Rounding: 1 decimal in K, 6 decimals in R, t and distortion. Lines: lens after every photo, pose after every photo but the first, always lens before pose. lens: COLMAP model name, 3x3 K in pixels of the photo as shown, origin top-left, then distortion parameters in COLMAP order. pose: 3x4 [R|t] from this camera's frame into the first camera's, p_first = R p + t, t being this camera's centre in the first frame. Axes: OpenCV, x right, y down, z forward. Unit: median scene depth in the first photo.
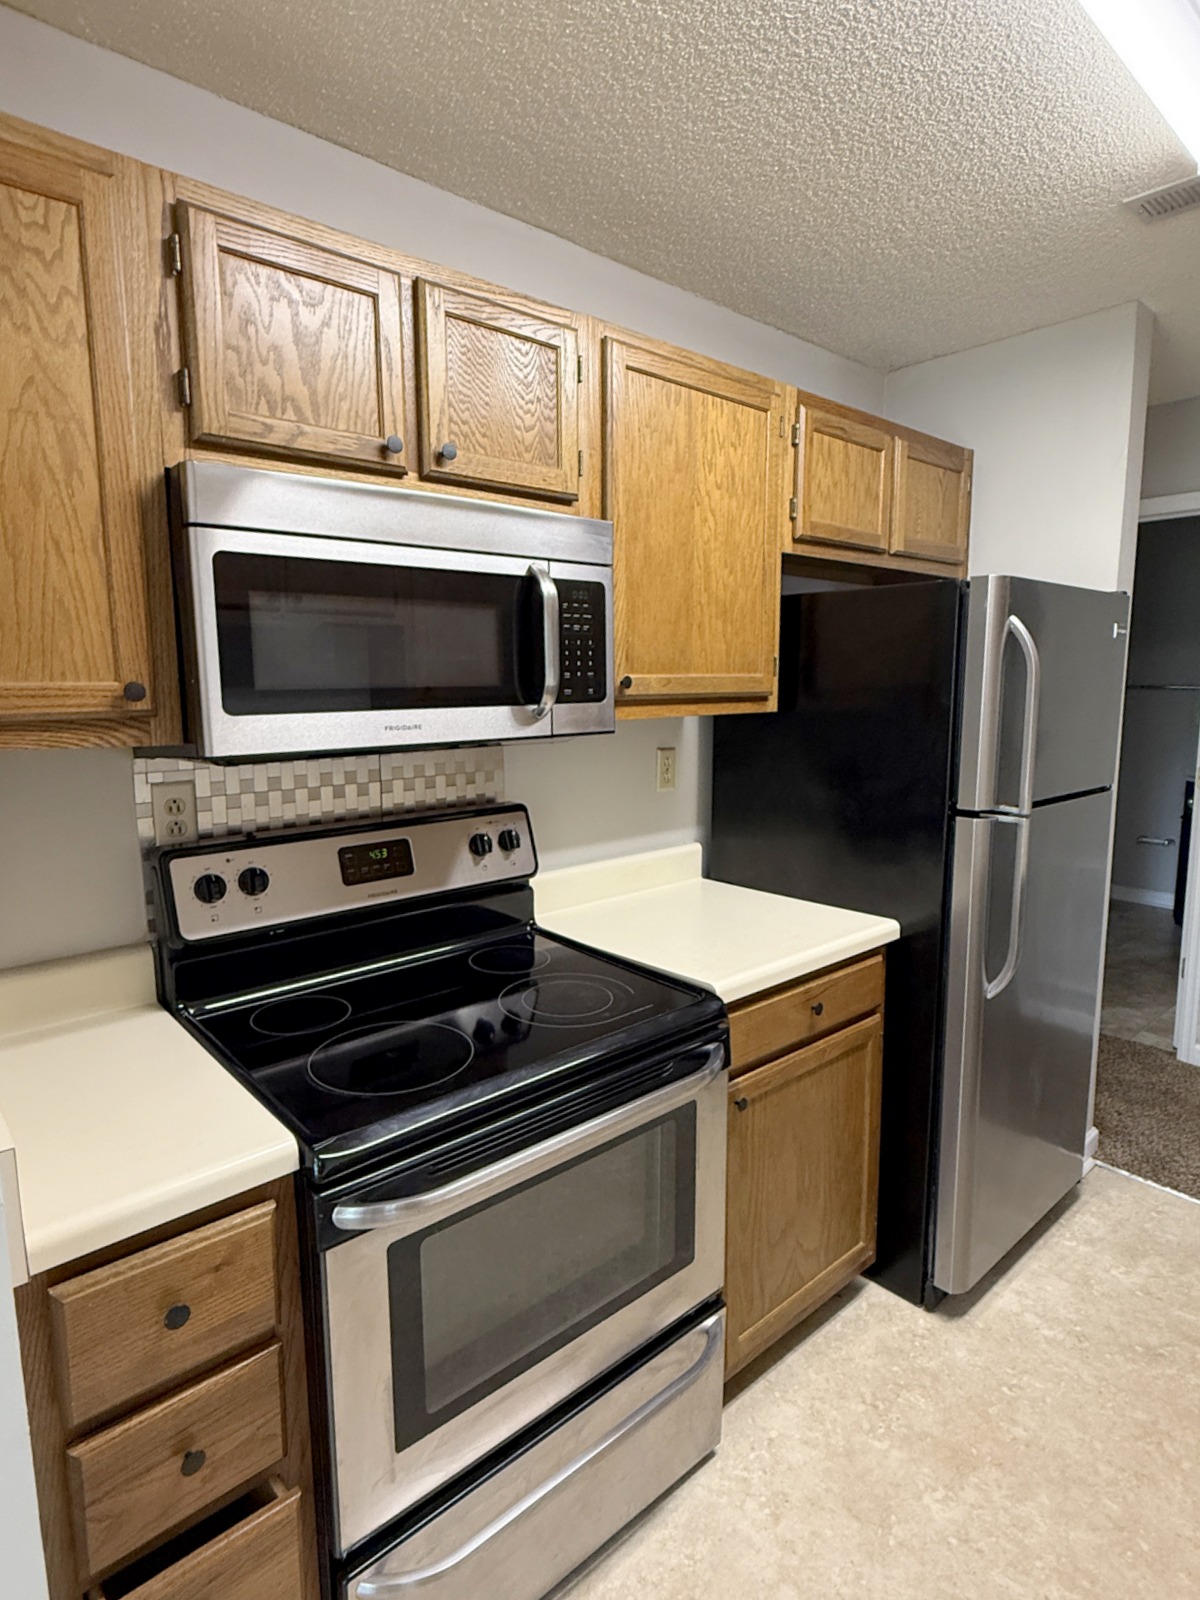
lens RADIAL K [[870.5, 0, 598.5], [0, 870.5, 798.3], [0, 0, 1]] dist [0.001263, -0.000485]
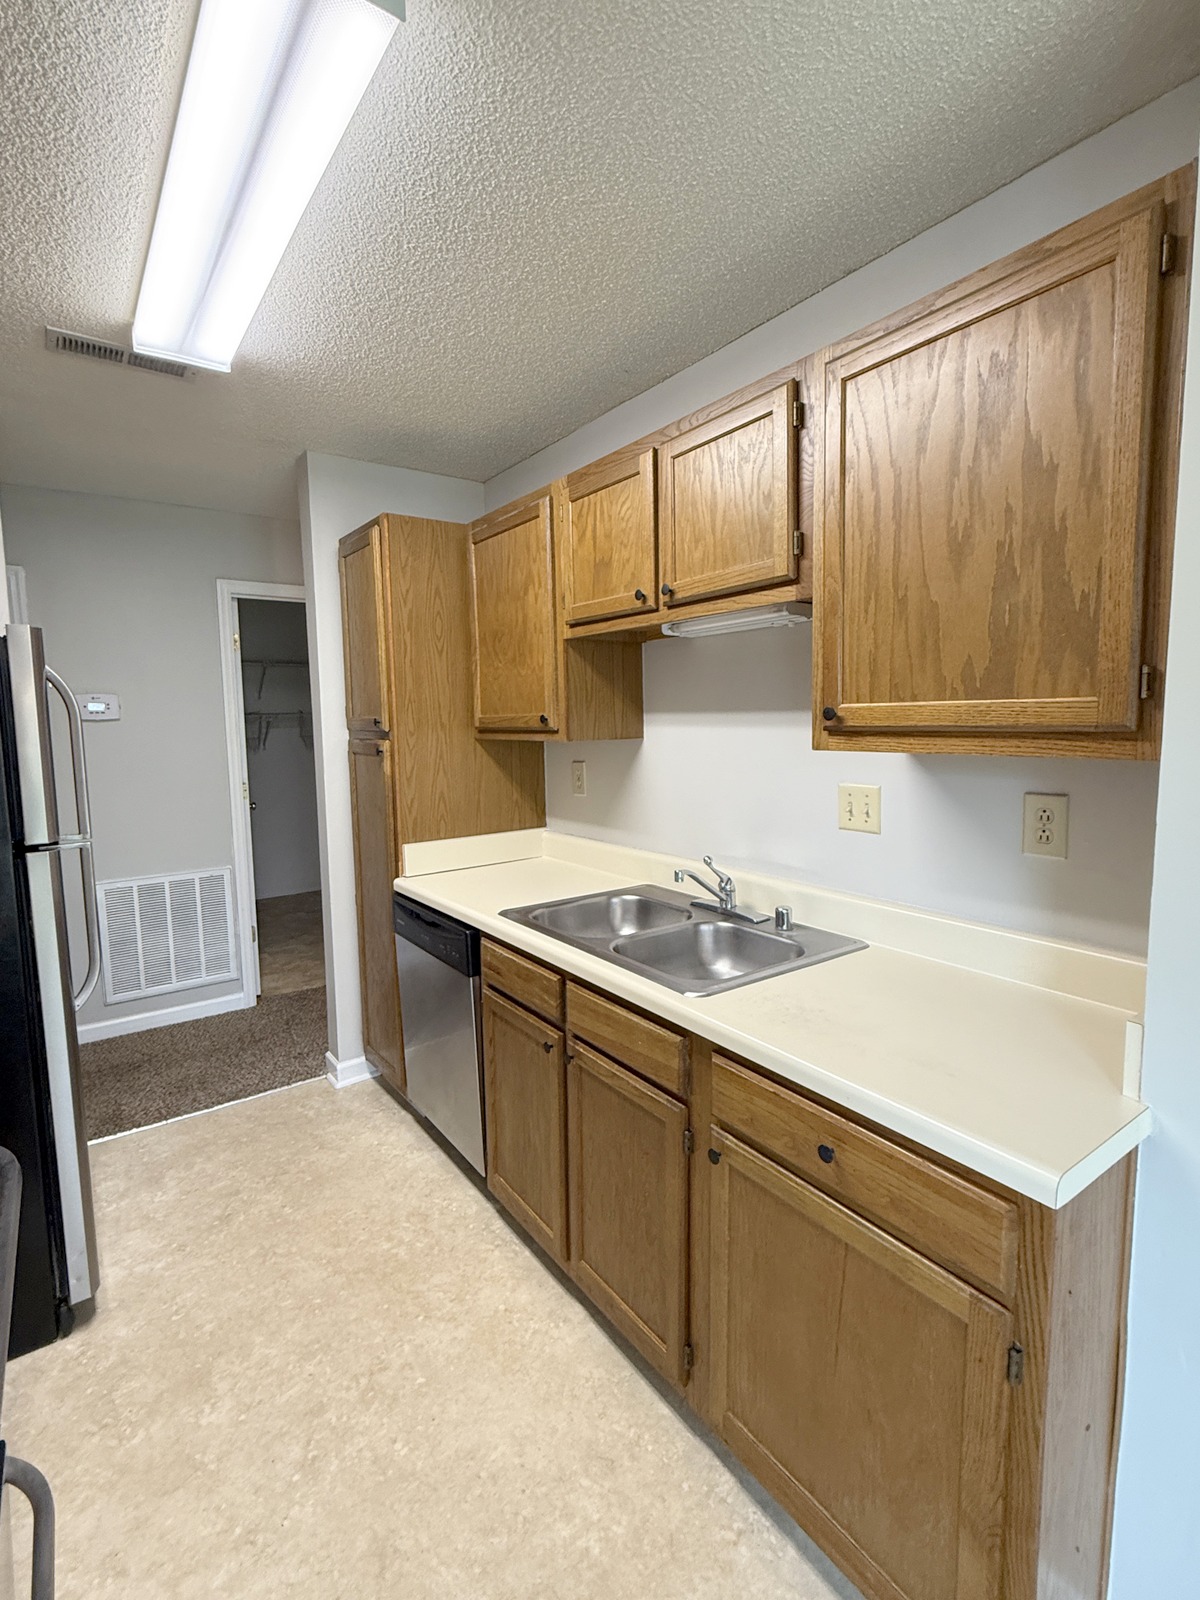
lens RADIAL K [[757.9, 0, 595.6], [0, 757.9, 800.9], [0, 0, 1]] dist [0.002017, -0.000357]
pose [[0.100307, -0.106702, 0.989219, -0.453799], [0.150518, 0.984417, 0.090921, -0.022636], [-0.983505, 0.139775, 0.114804, 0.237067]]
